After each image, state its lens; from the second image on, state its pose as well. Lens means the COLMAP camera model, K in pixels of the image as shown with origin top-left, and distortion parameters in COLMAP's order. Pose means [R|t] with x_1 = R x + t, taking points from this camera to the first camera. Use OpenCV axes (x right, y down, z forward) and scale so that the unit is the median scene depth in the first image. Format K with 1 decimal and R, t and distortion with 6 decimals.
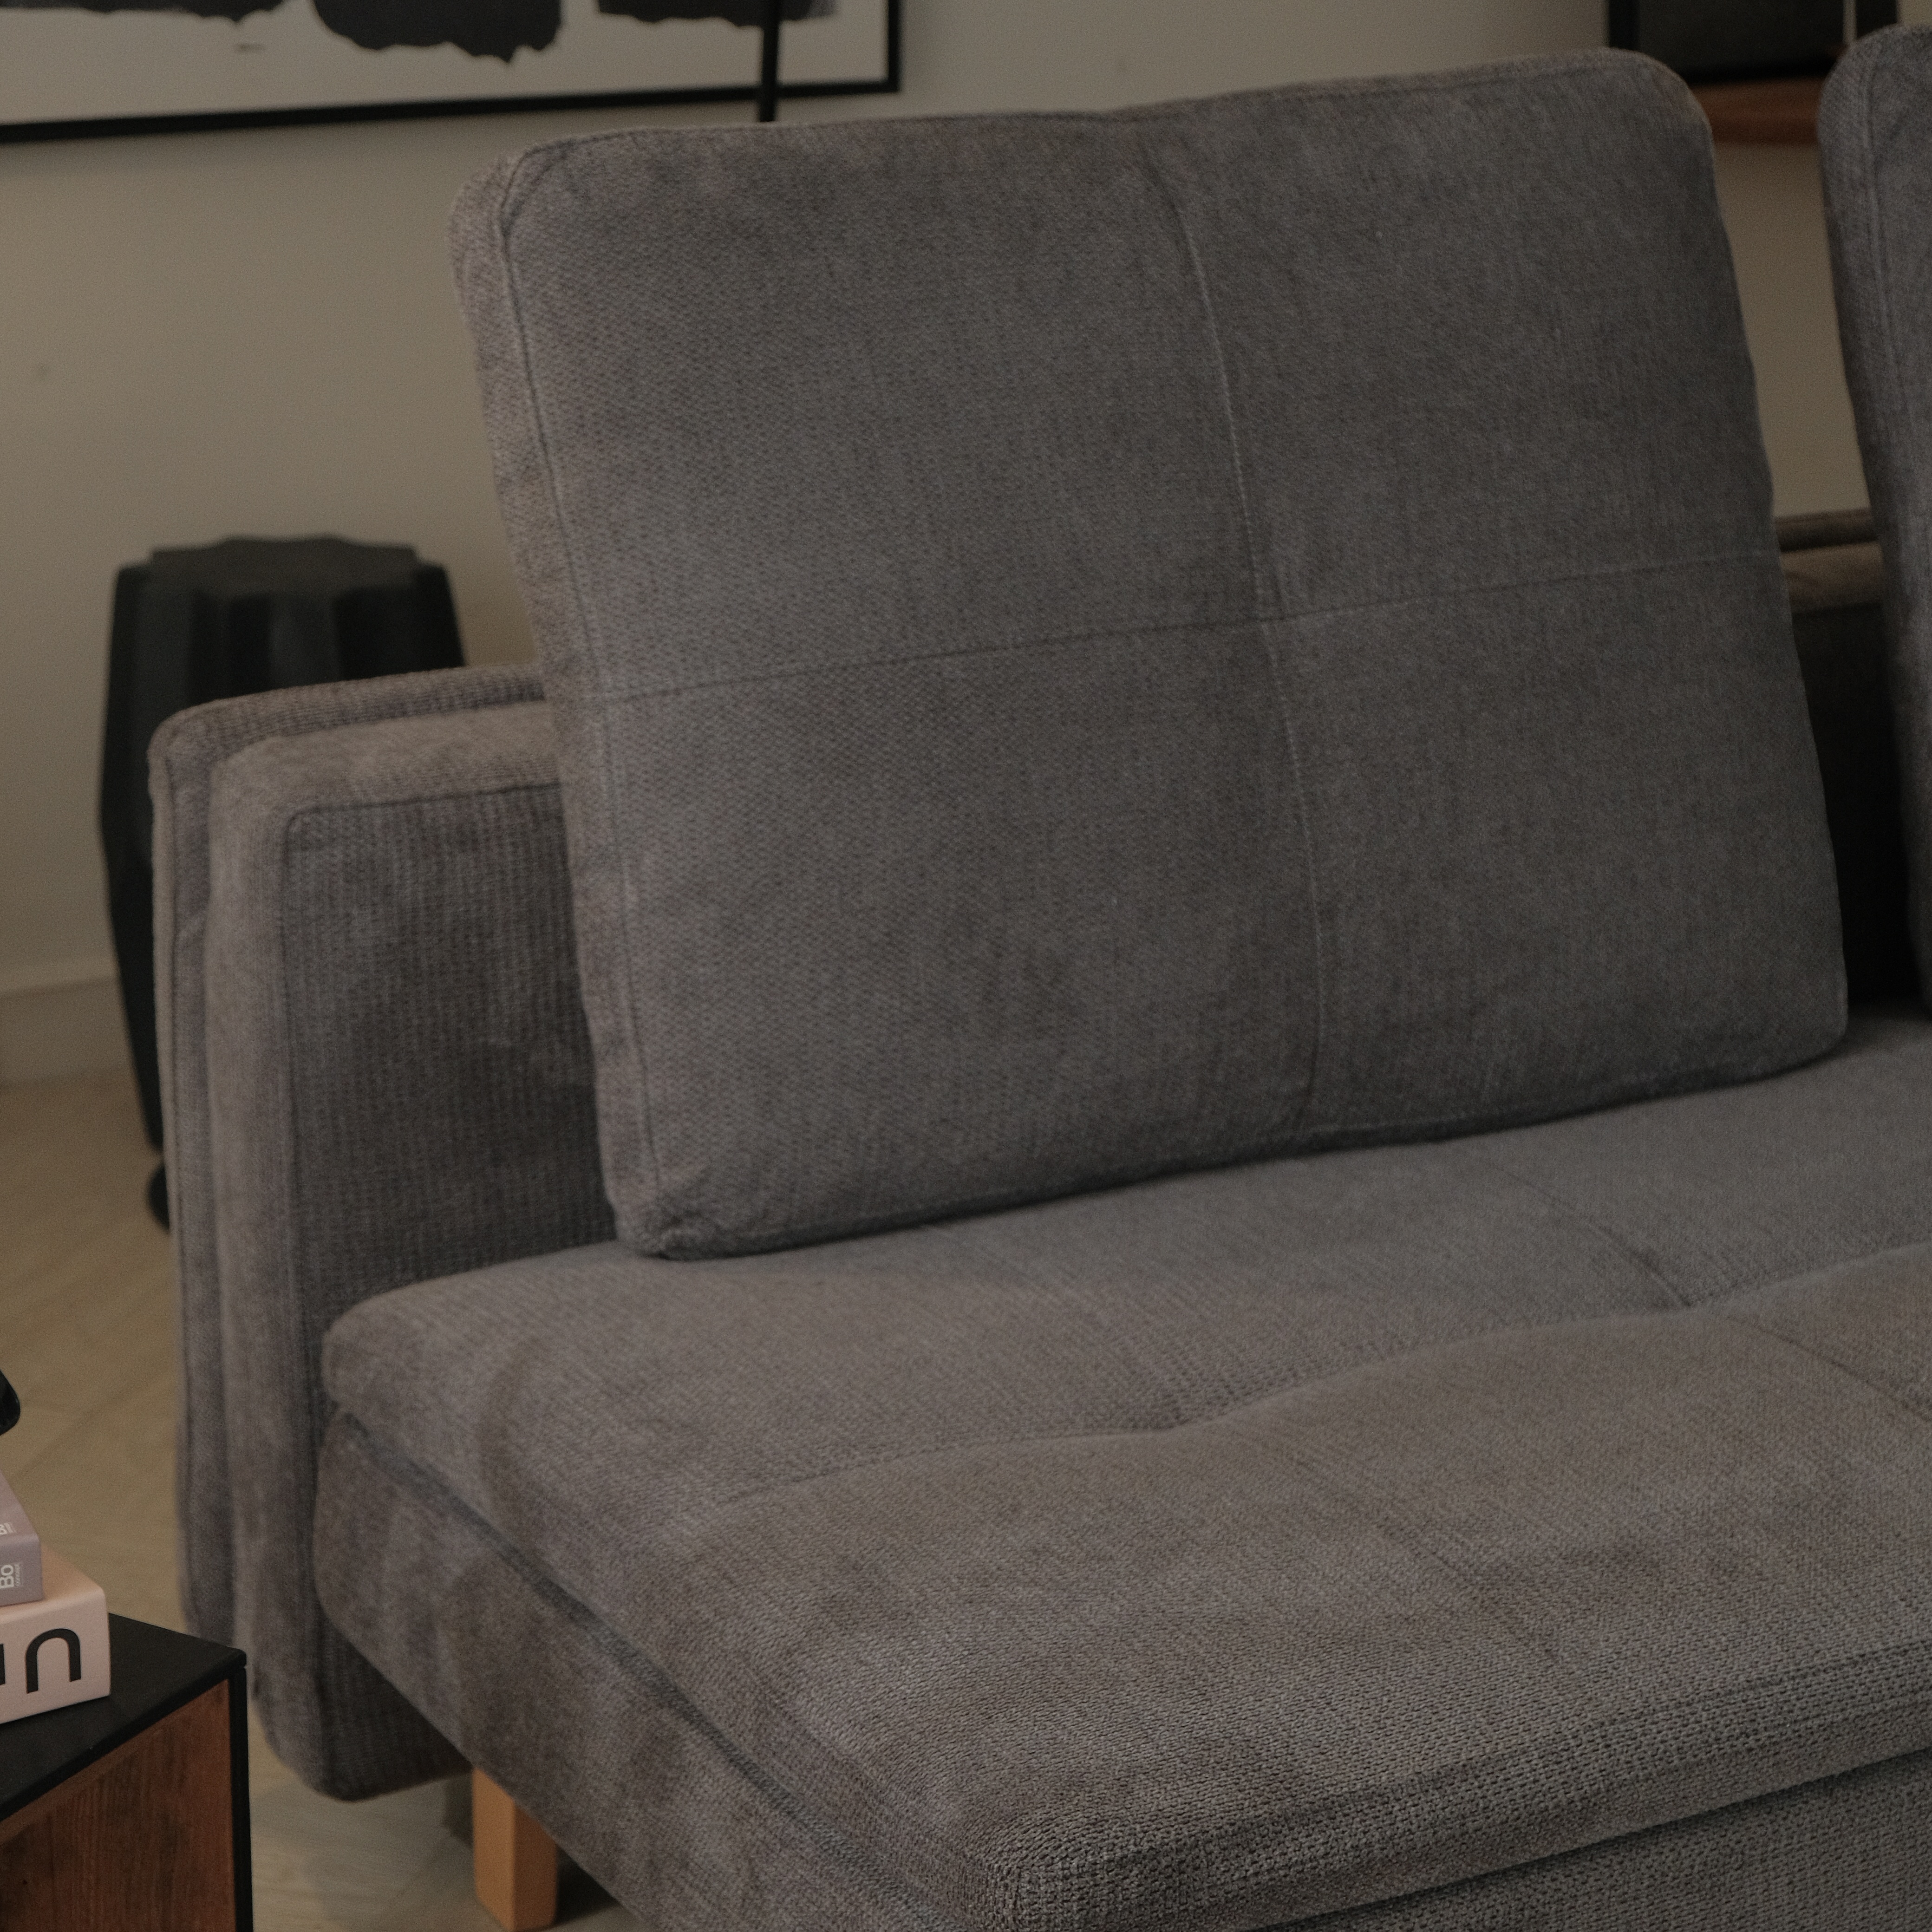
lens RADIAL K [[5181.3, 0, 963.2], [0, 5181.3, 1209.9], [0, 0, 1]] dist [0.074504, 0.000000]
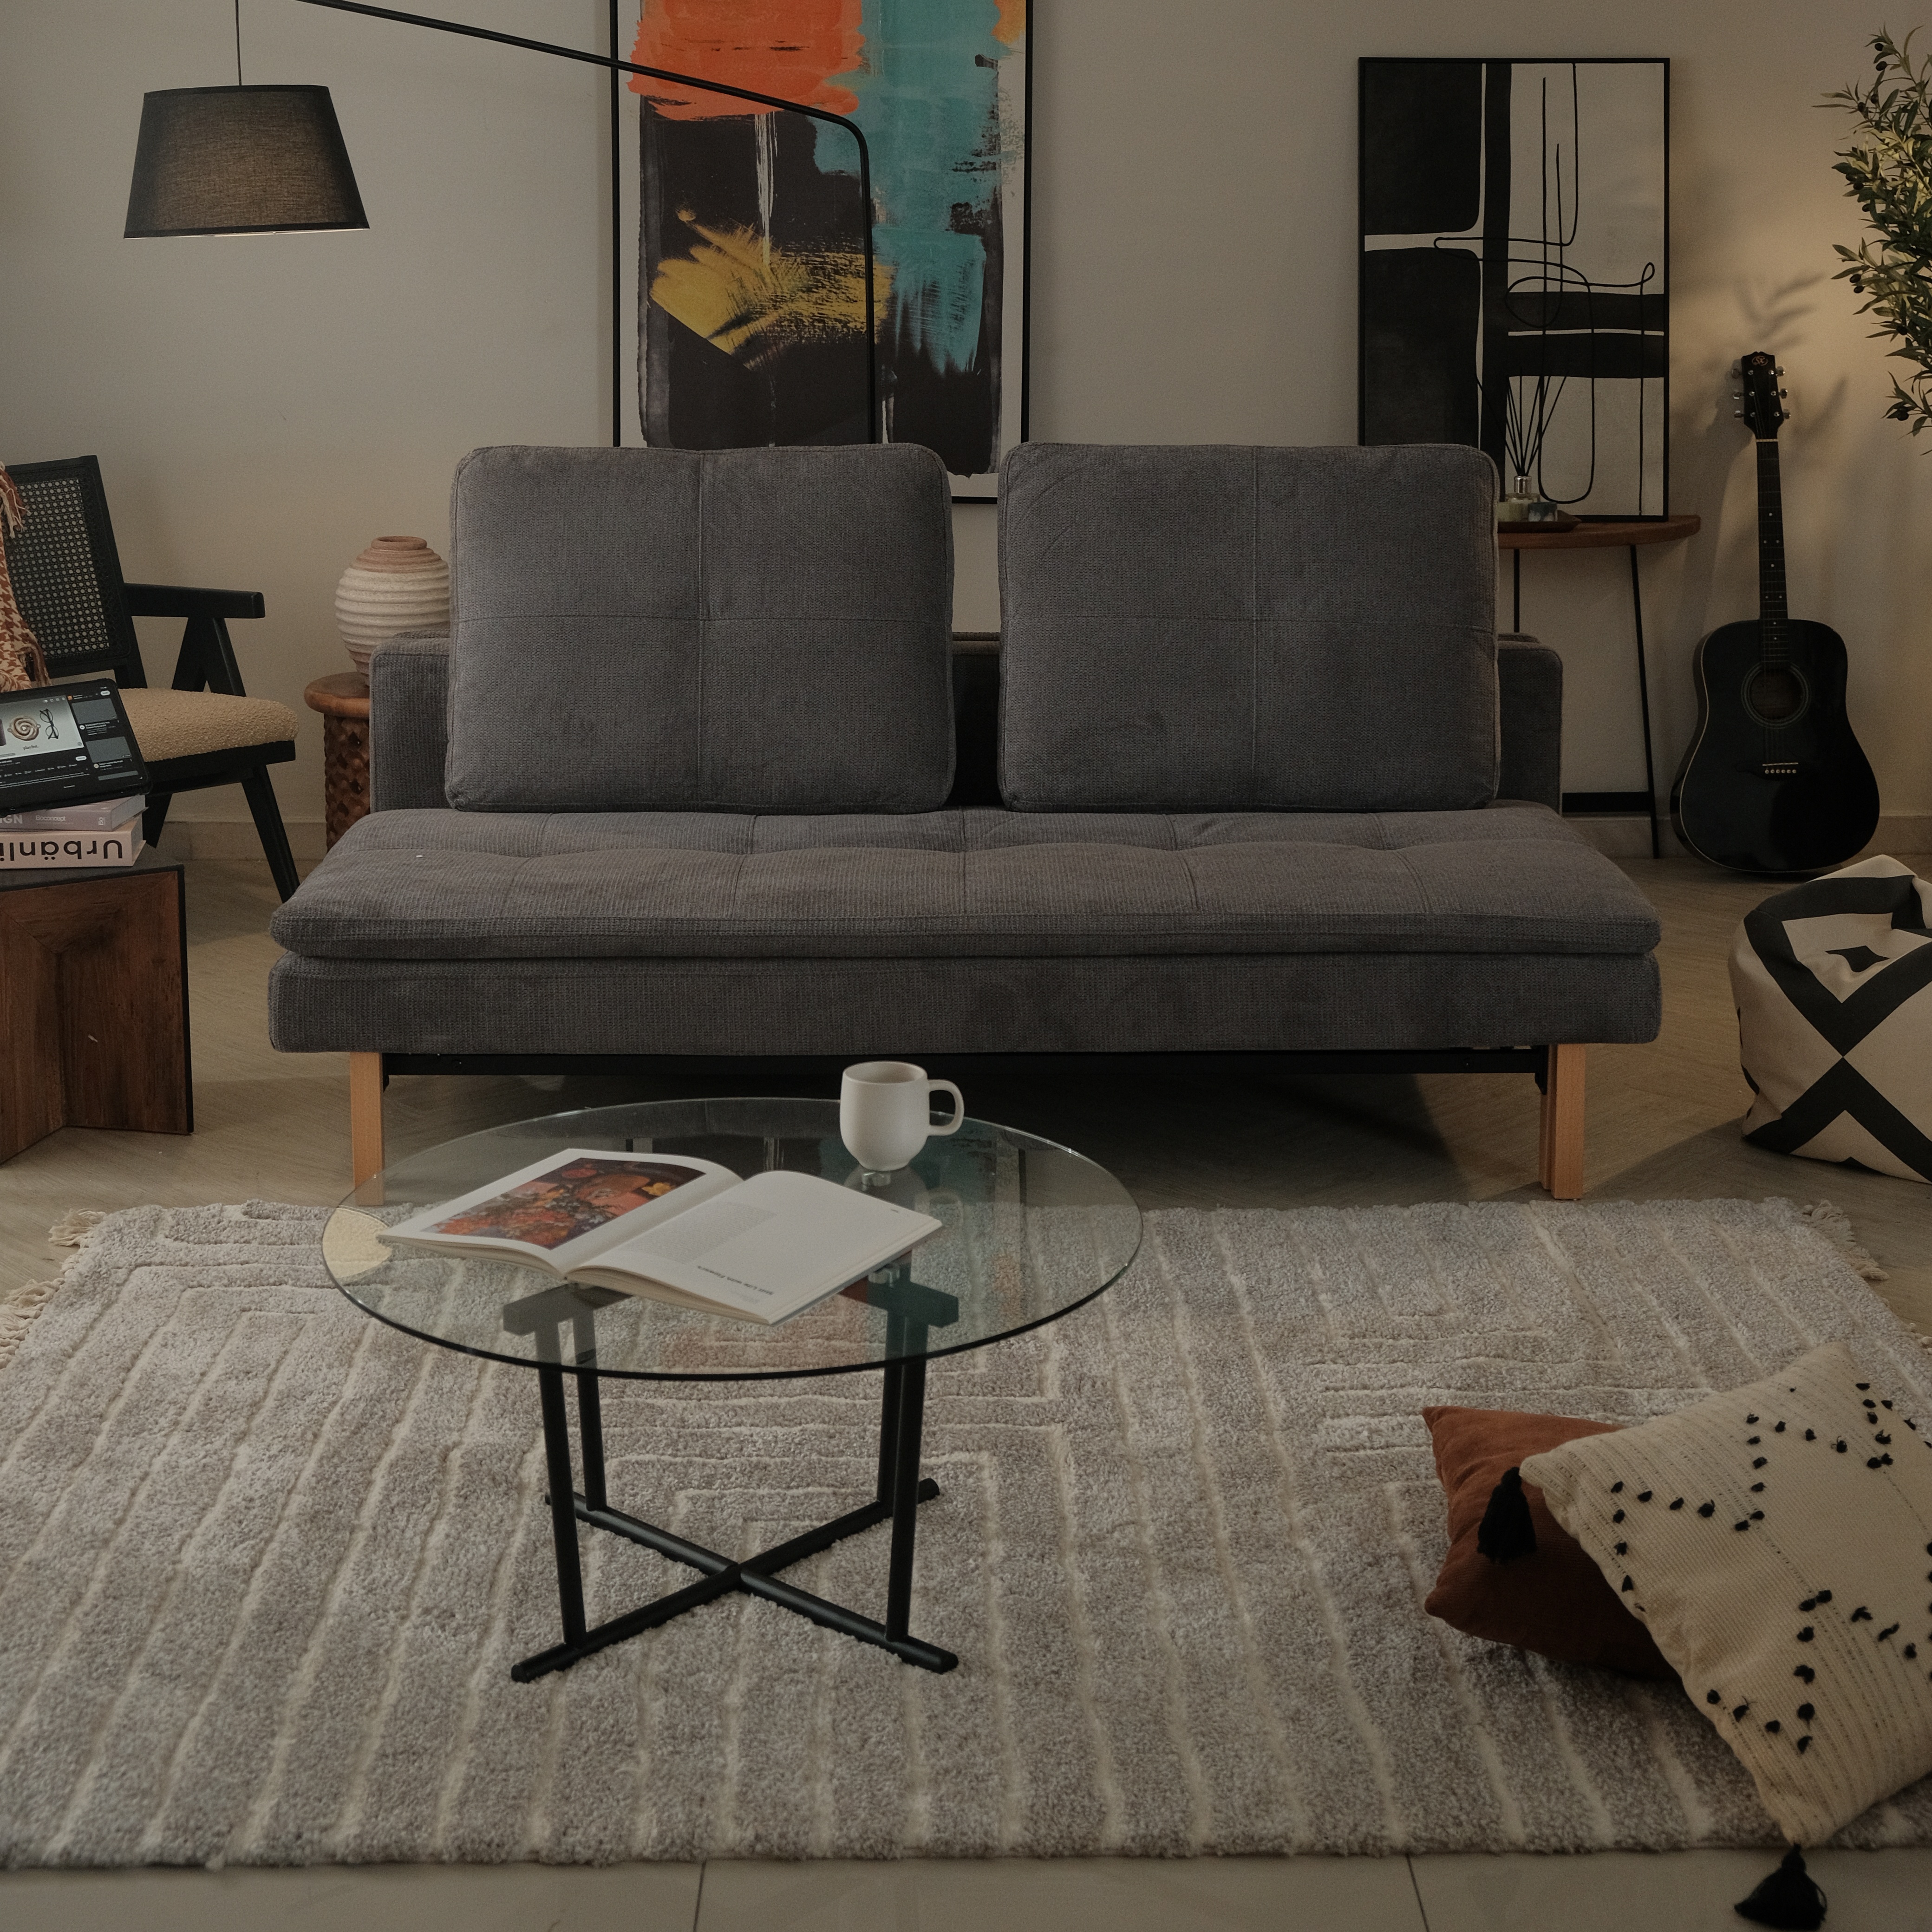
lens RADIAL K [[2990.0, 0, 982.9], [0, 2990.0, 695.8], [0, 0, 1]] dist [-0.046841, 0.000000]
pose [[0.888491, 0.063313, -0.454506, 0.979255], [-0.156095, 0.973074, -0.169591, 0.188084], [0.431531, 0.221626, 0.874450, -0.374757]]
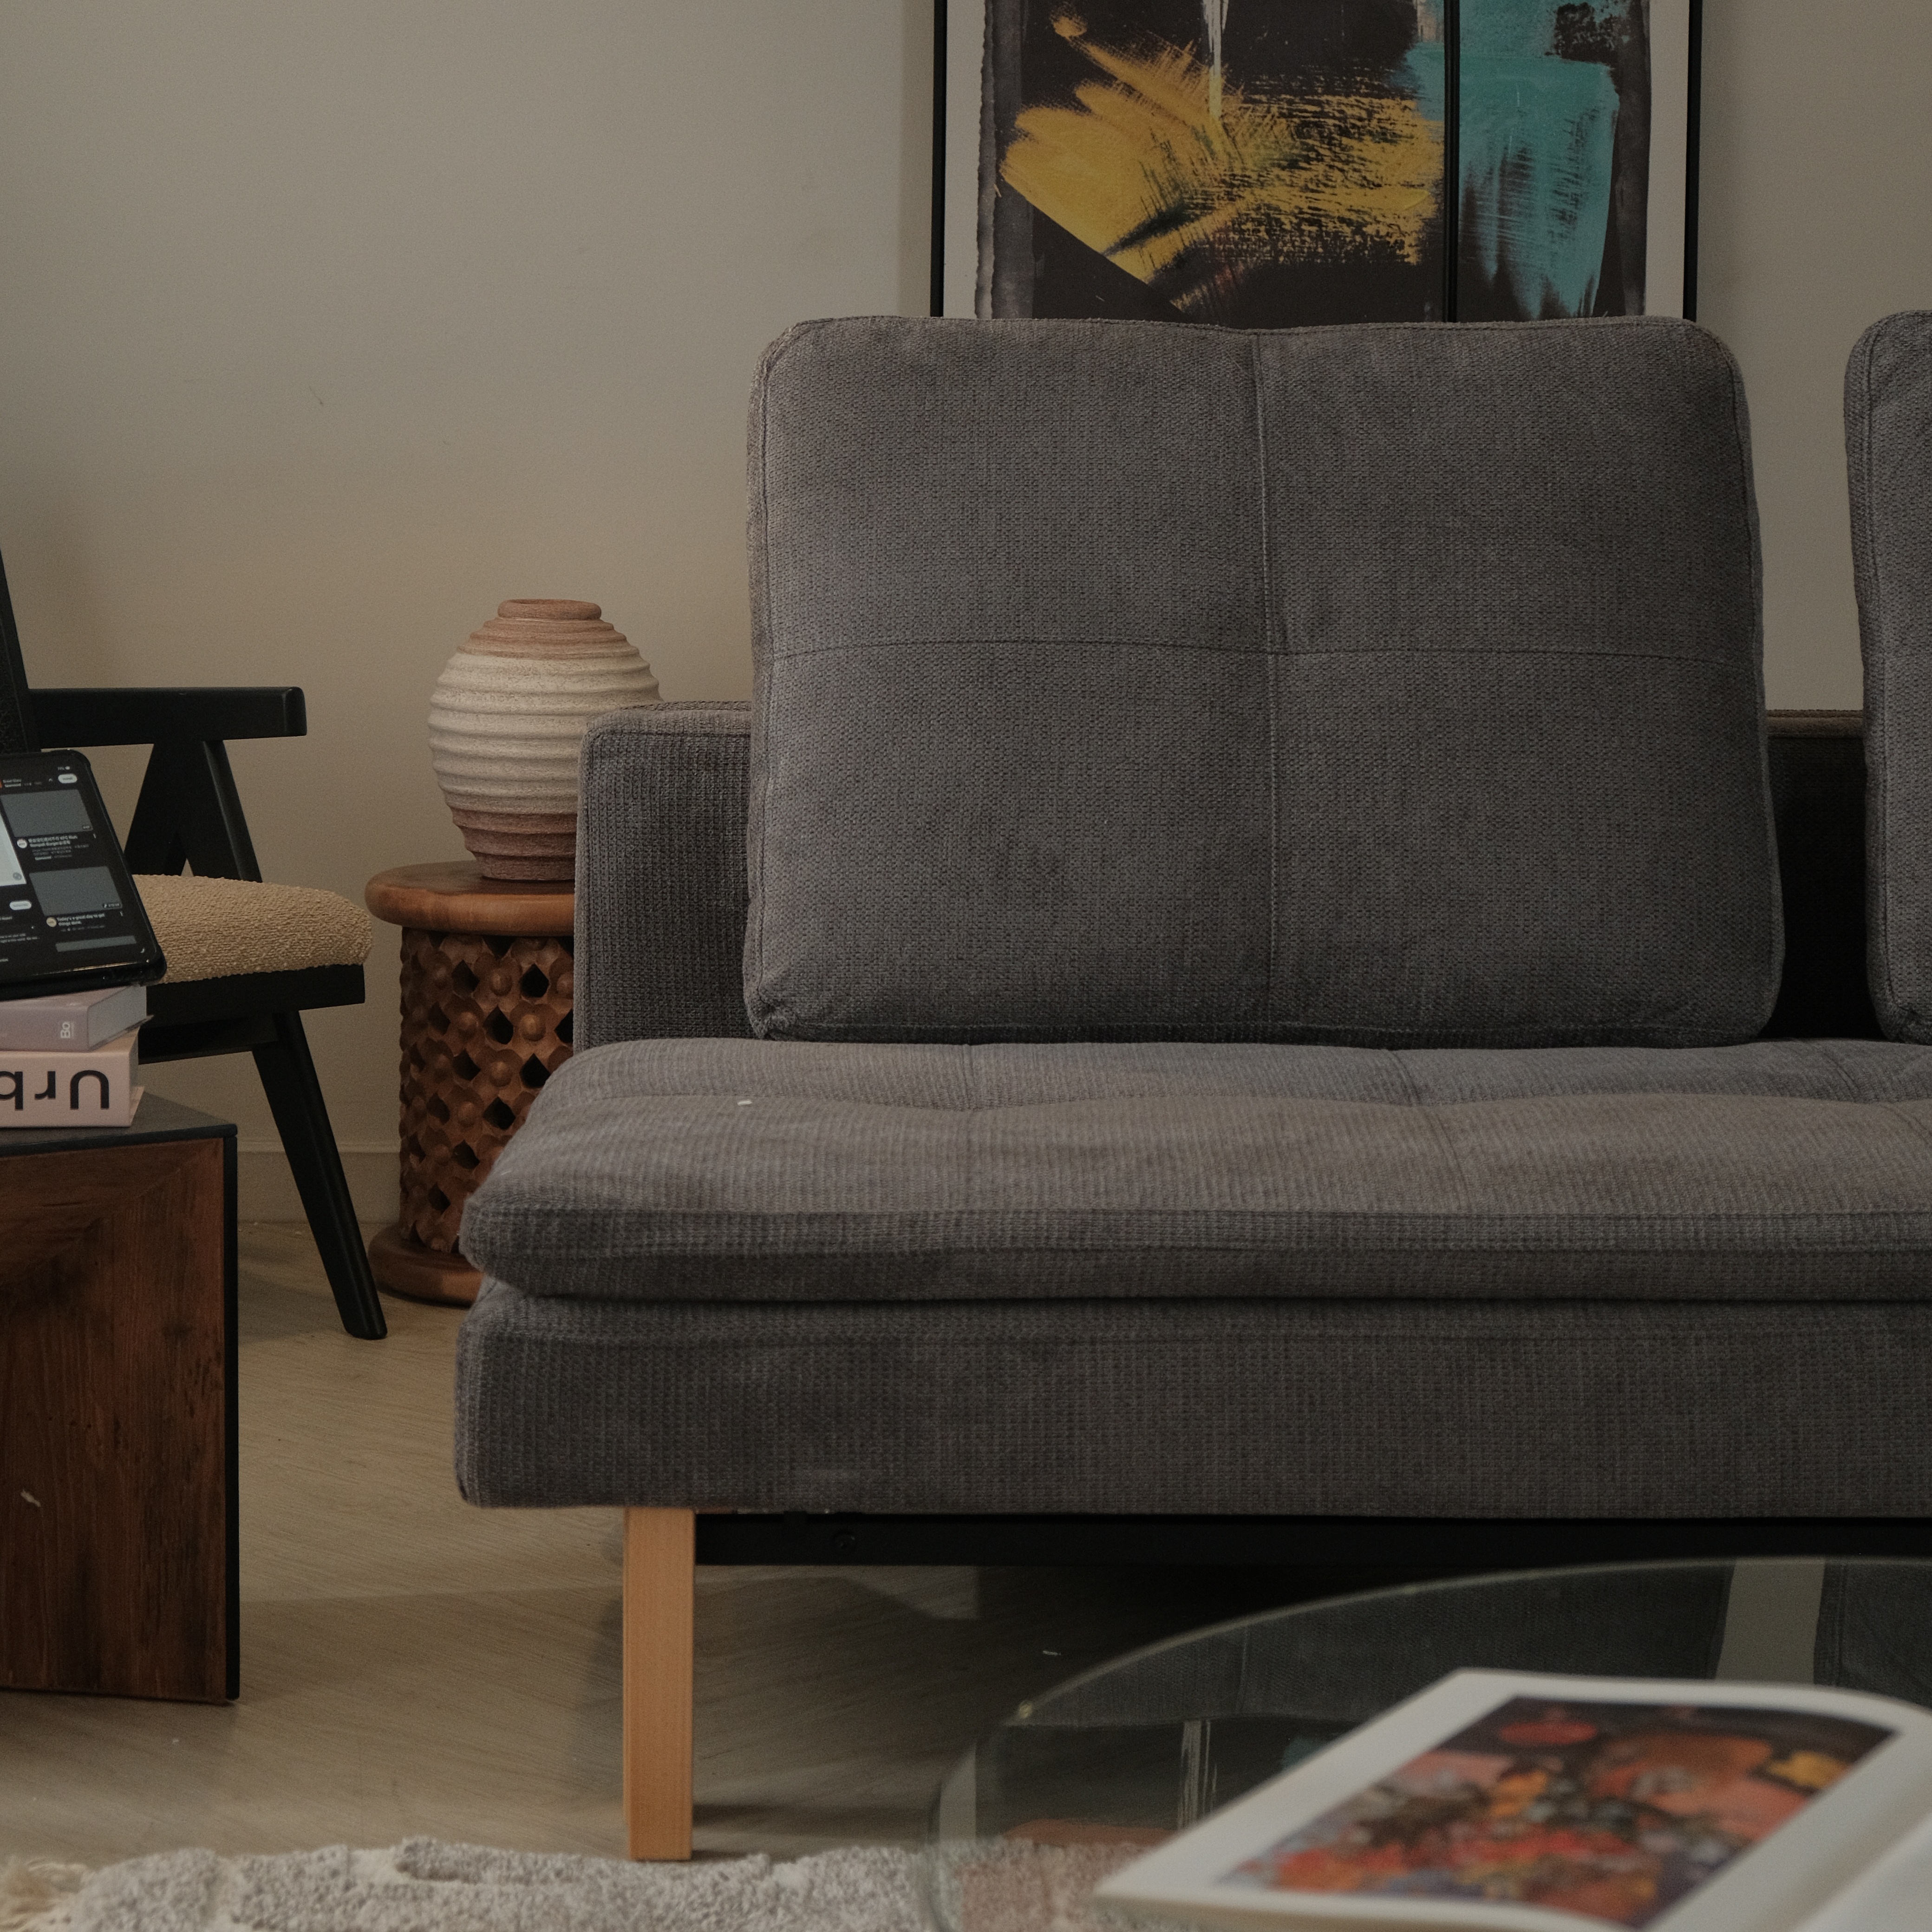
lens RADIAL K [[4336.0, 0, 1019.9], [0, 4336.0, 789.2], [0, 0, 1]] dist [0.009216, 0.000000]
pose [[0.881659, 0.025523, -0.471196, 0.572689], [-0.160841, 0.954996, -0.249223, 0.233296], [0.443629, 0.295517, 0.846087, -0.013823]]
